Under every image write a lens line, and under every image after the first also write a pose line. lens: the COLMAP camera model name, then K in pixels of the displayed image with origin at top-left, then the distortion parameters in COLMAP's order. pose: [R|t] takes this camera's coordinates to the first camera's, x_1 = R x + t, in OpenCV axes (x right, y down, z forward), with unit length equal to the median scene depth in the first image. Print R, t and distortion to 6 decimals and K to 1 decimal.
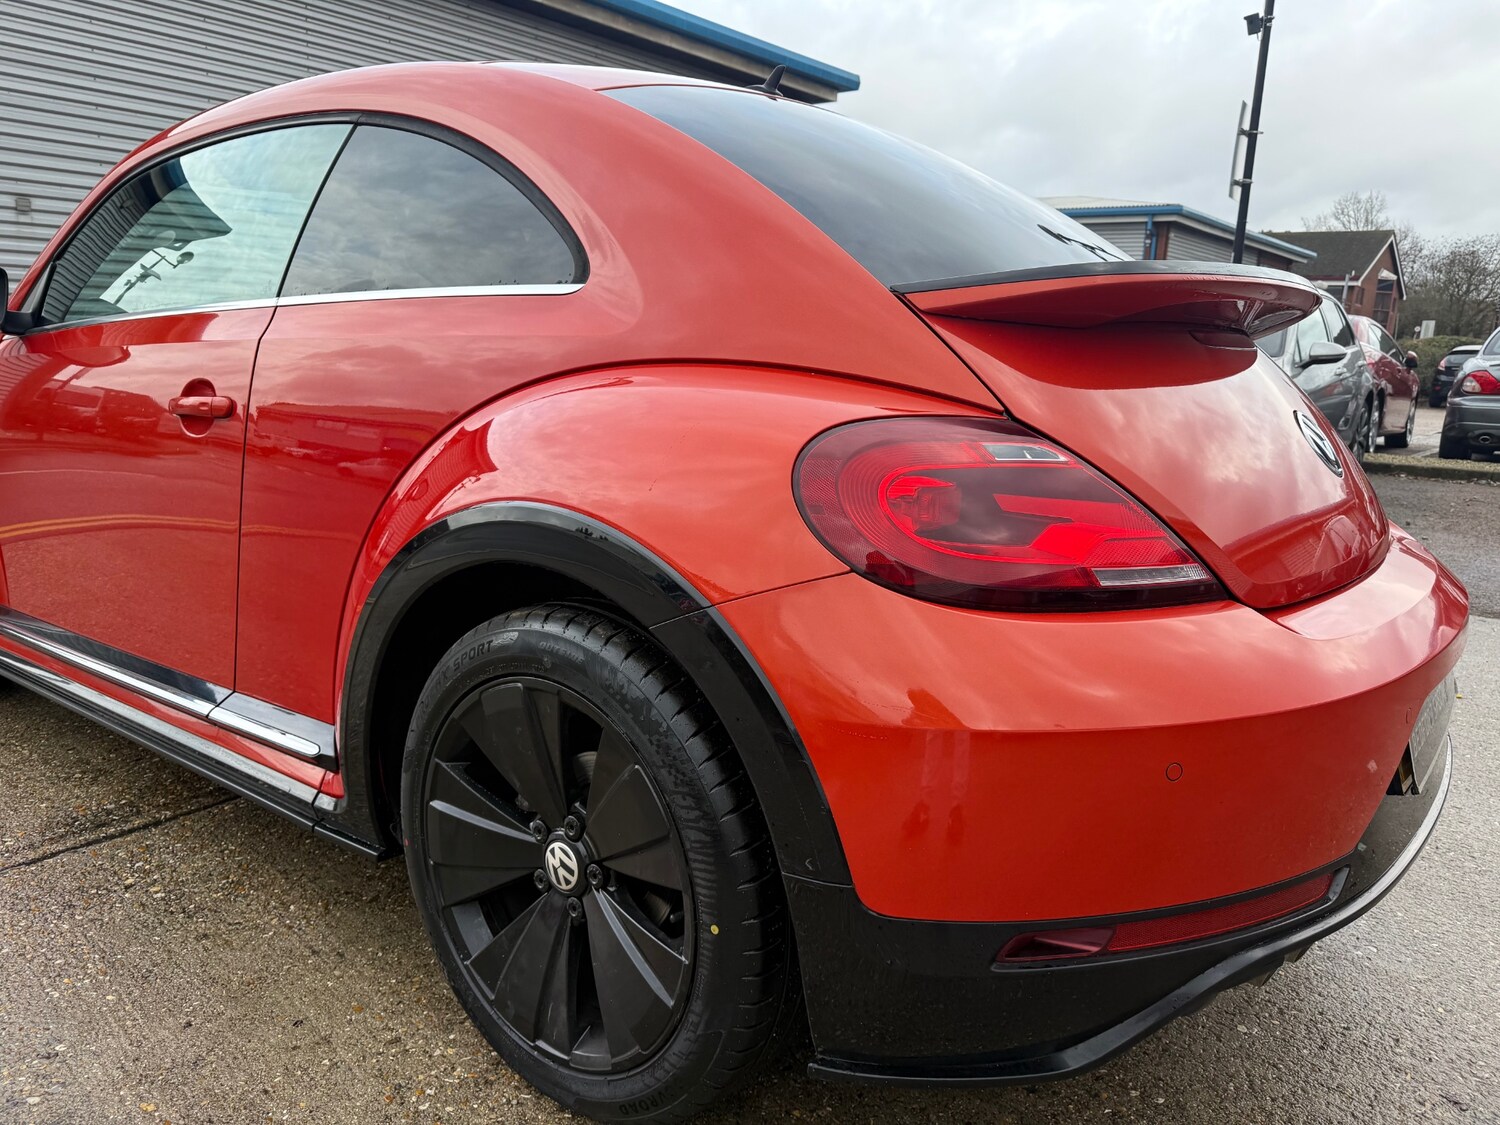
lens RADIAL K [[1082.2, 0, 751.5], [0, 1082.2, 557.0], [0, 0, 1]] dist [0.001637, -0.007034]
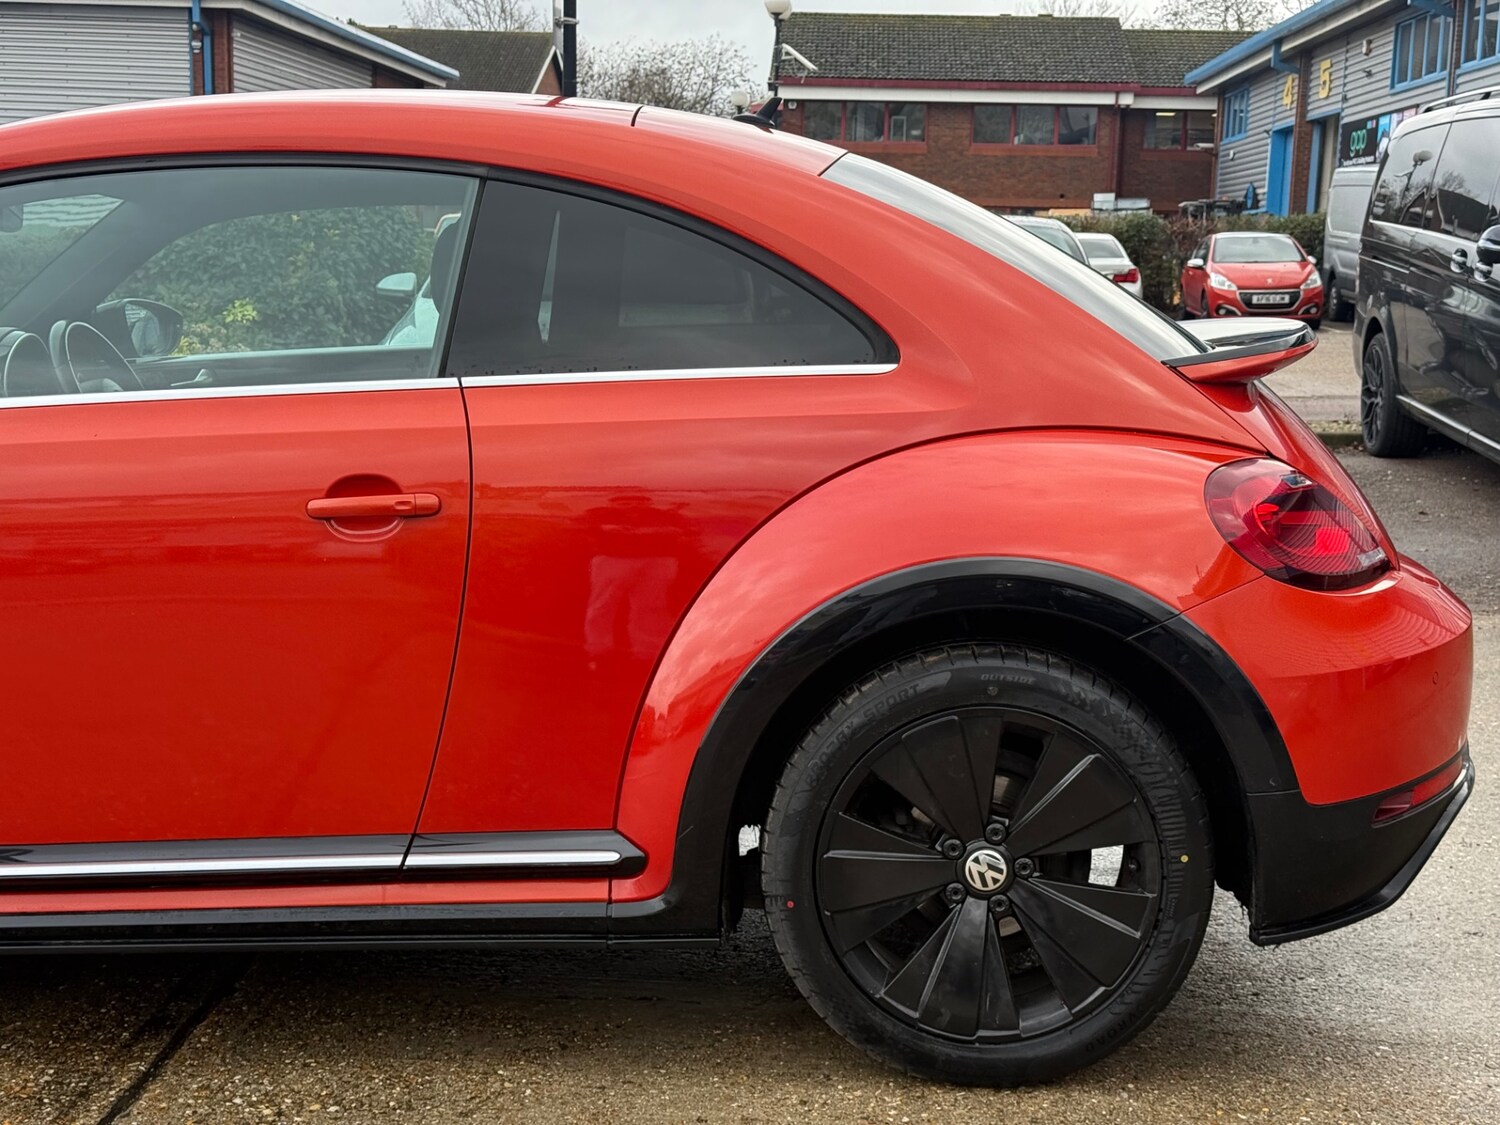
lens RADIAL K [[2120.7, 0, 757.0], [0, 2120.7, 556.3], [0, 0, 1]] dist [0.113334, 0.000000]
pose [[0.807635, -0.107004, 0.579893, -1.008798], [0.128634, 0.991685, 0.003836, -0.053673], [-0.575482, 0.071496, 0.814683, -0.449928]]
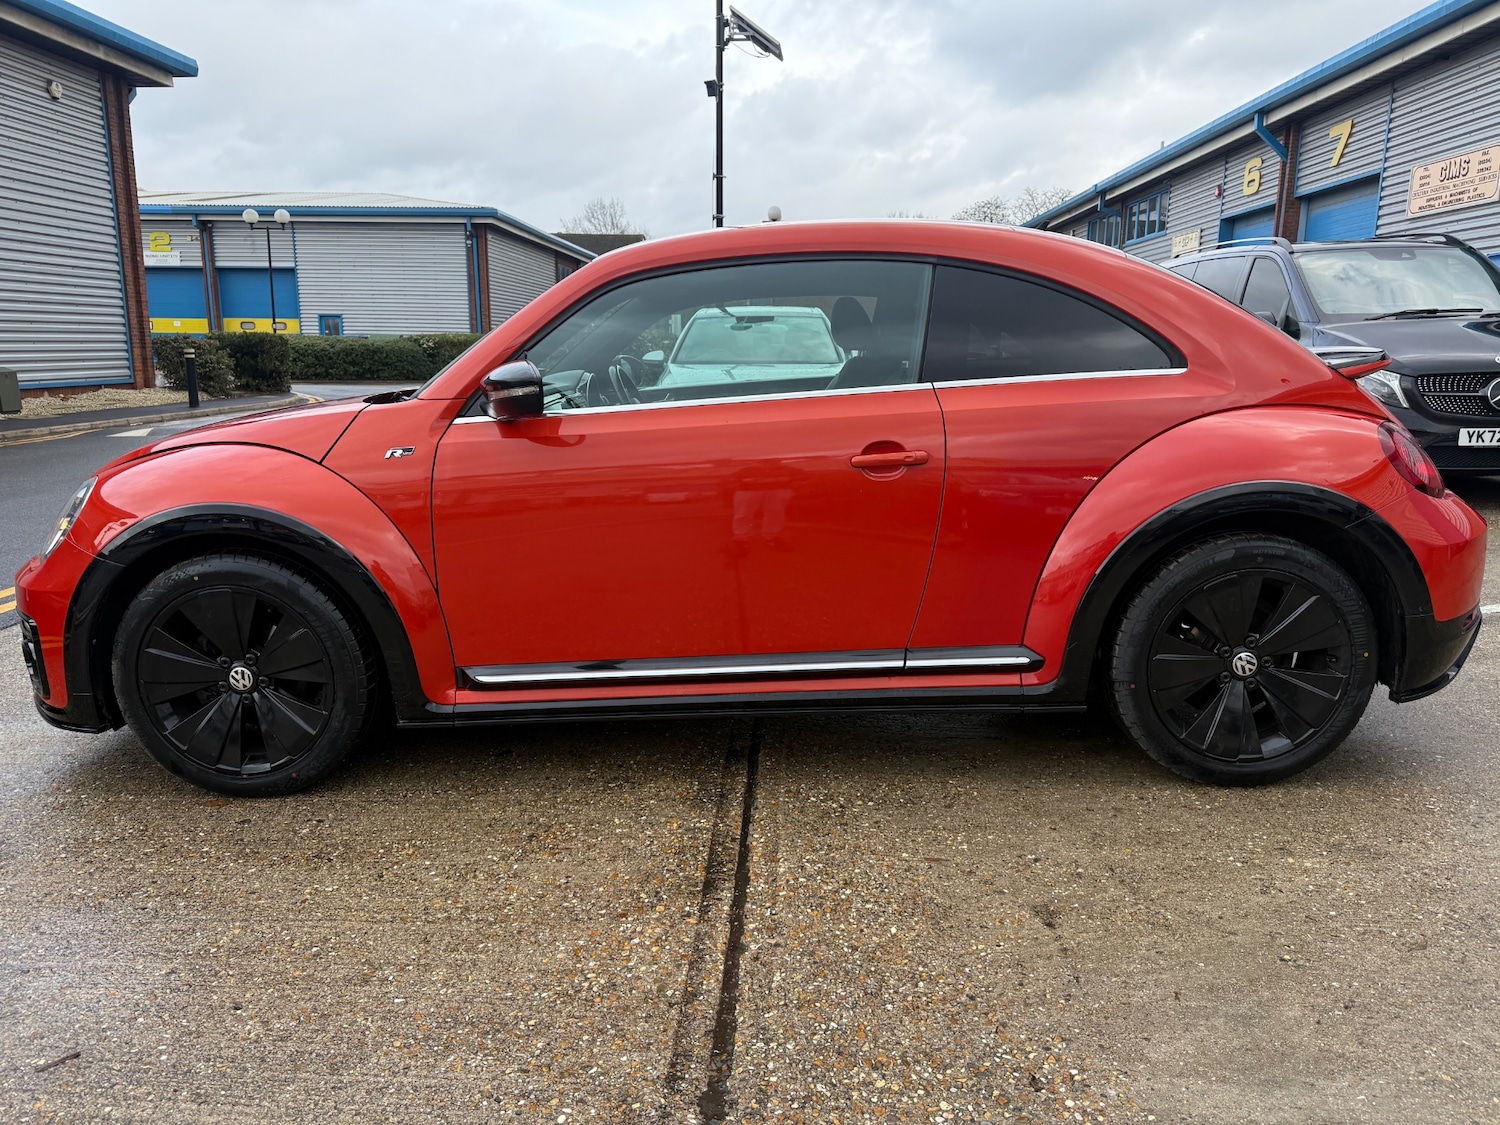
lens RADIAL K [[1073.4, 0, 752.0], [0, 1073.4, 572.1], [0, 0, 1]] dist [0.043914, -0.033333]
pose [[0.798053, -0.157377, 0.581673, -1.235593], [0.145391, 0.987063, 0.067584, -0.090373], [-0.584784, 0.030634, 0.810610, -0.054530]]
